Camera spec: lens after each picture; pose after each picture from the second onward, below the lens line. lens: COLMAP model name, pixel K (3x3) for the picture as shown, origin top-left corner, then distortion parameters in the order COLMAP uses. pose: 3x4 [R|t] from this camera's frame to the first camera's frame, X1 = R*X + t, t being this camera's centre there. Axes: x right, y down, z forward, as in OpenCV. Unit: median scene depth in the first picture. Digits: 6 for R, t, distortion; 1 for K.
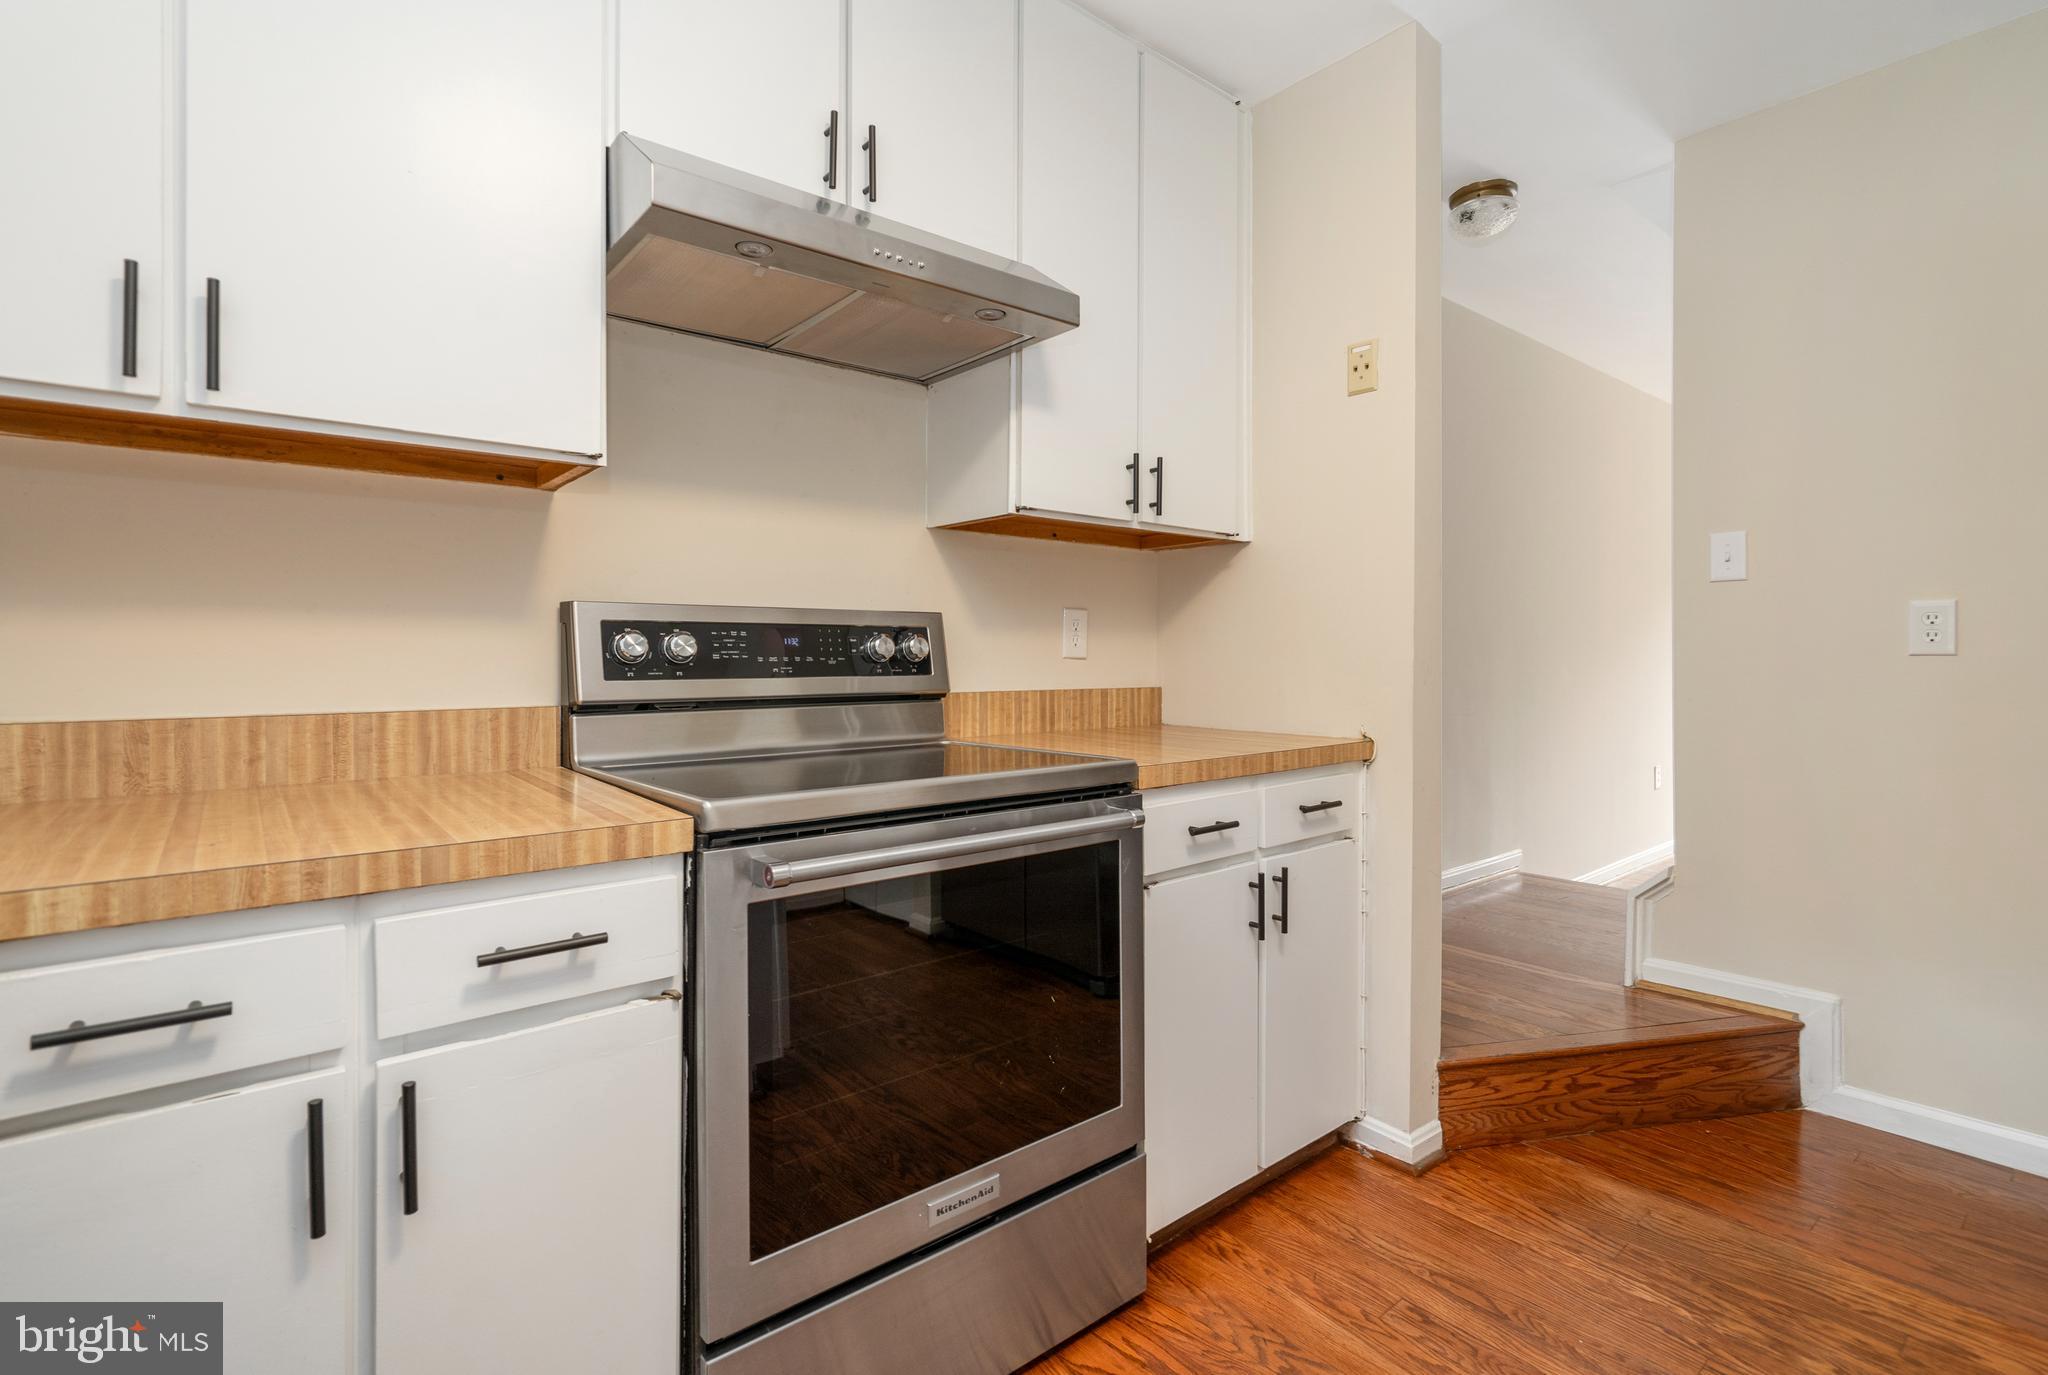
lens RADIAL K [[962.3, 0, 1026.6], [0, 962.3, 653.1], [0, 0, 1]] dist [-0.003405, -0.000617]
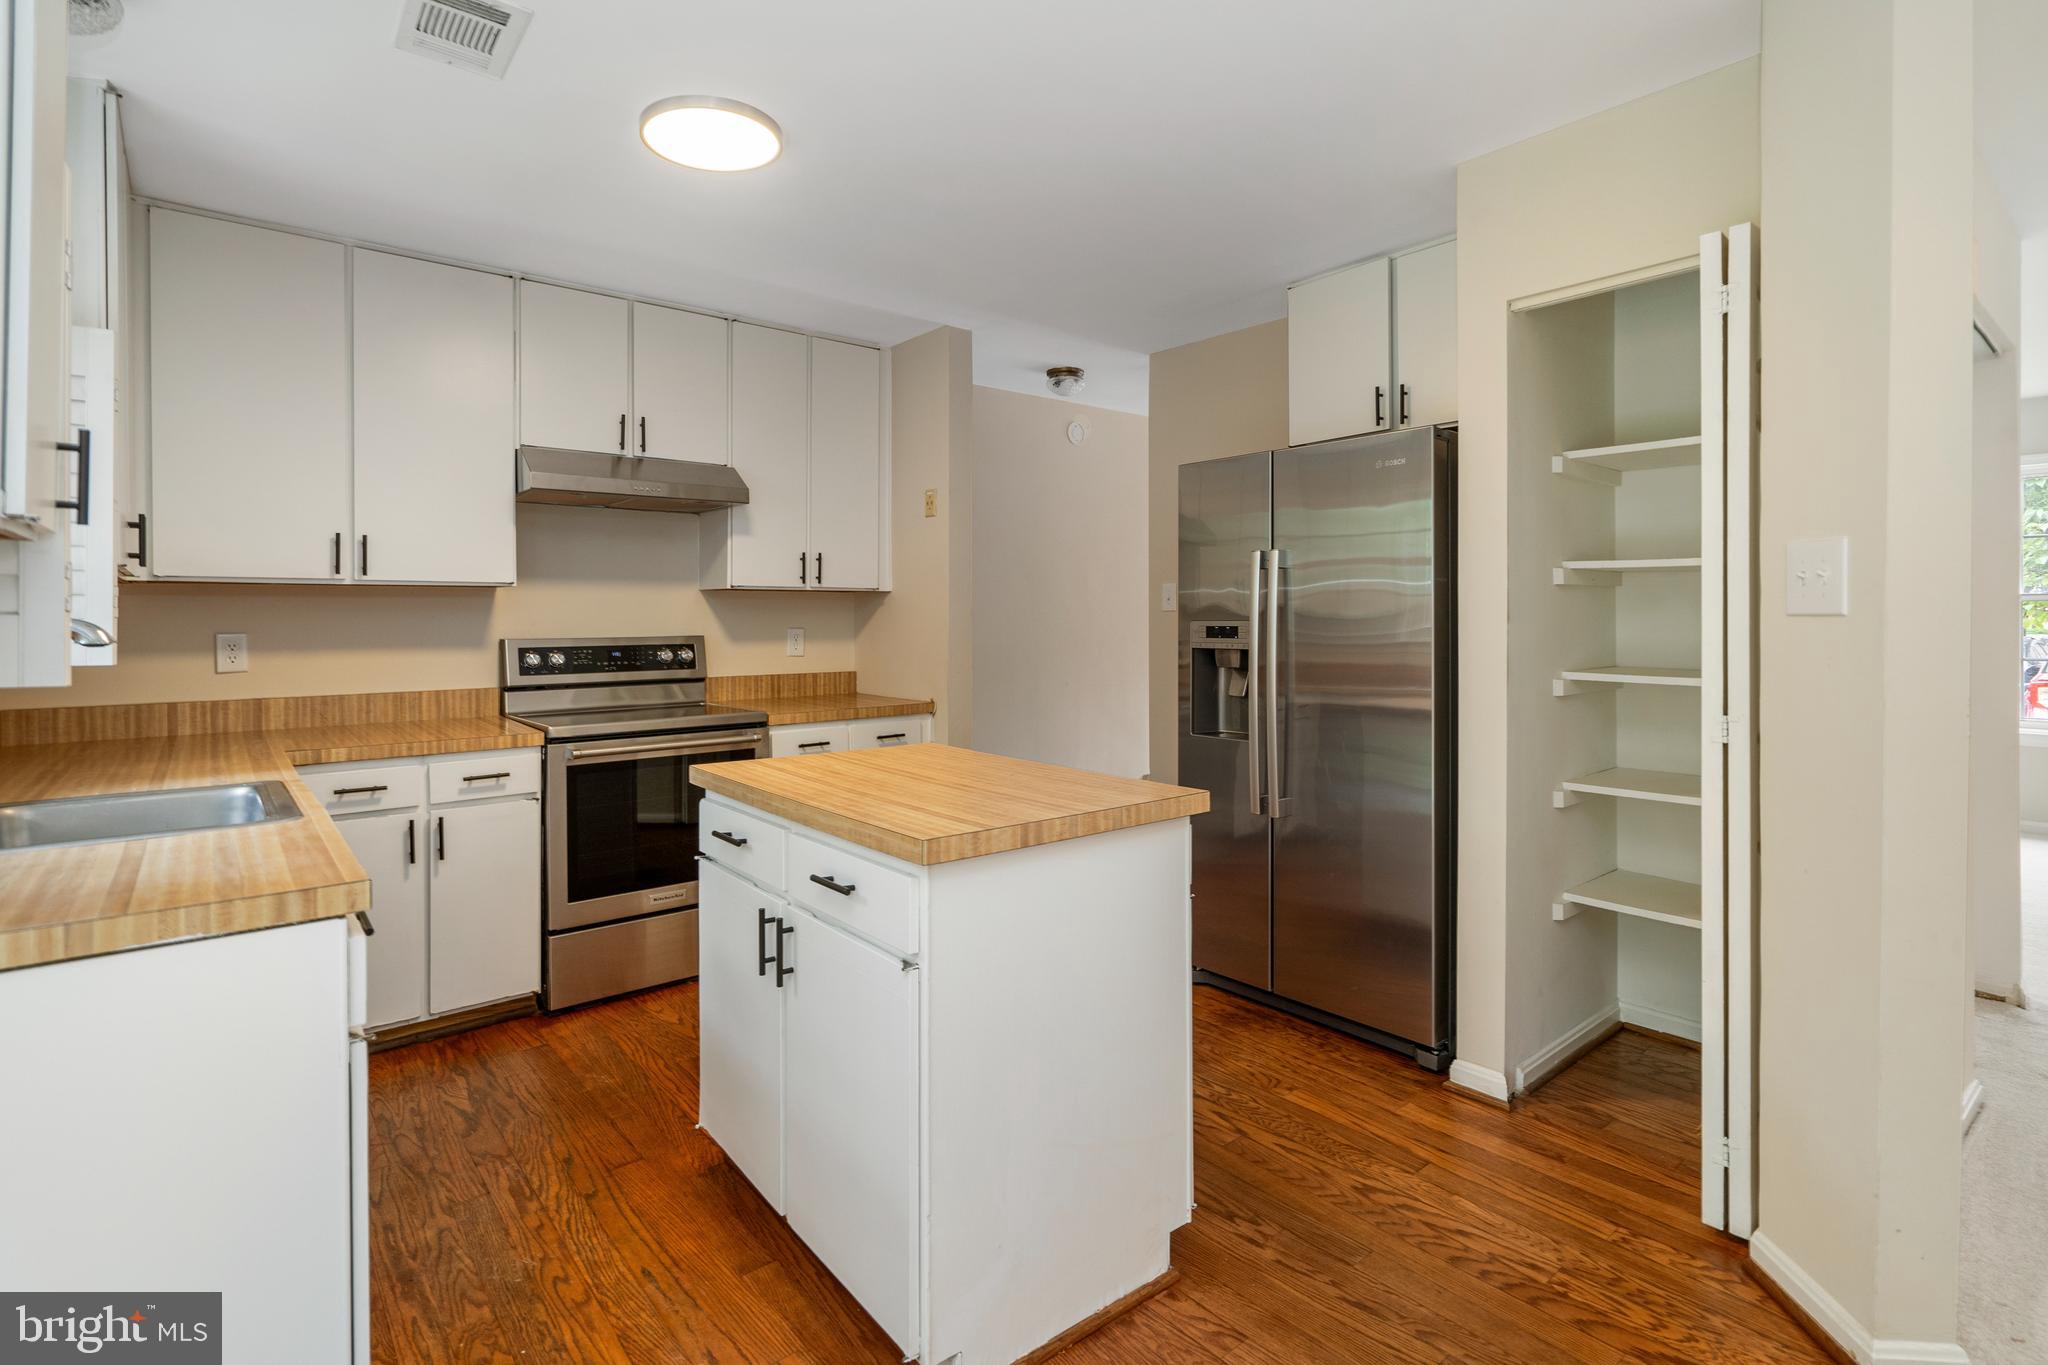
lens RADIAL K [[989.2, 0, 1014.9], [0, 989.2, 615.7], [0, 0, 1]] dist [-0.001465, 0.000214]
pose [[0.999986, -0.003787, -0.003608, 0.643721], [0.003798, 0.999988, 0.003057, -0.102766], [0.003596, -0.003071, 0.999989, -1.150134]]
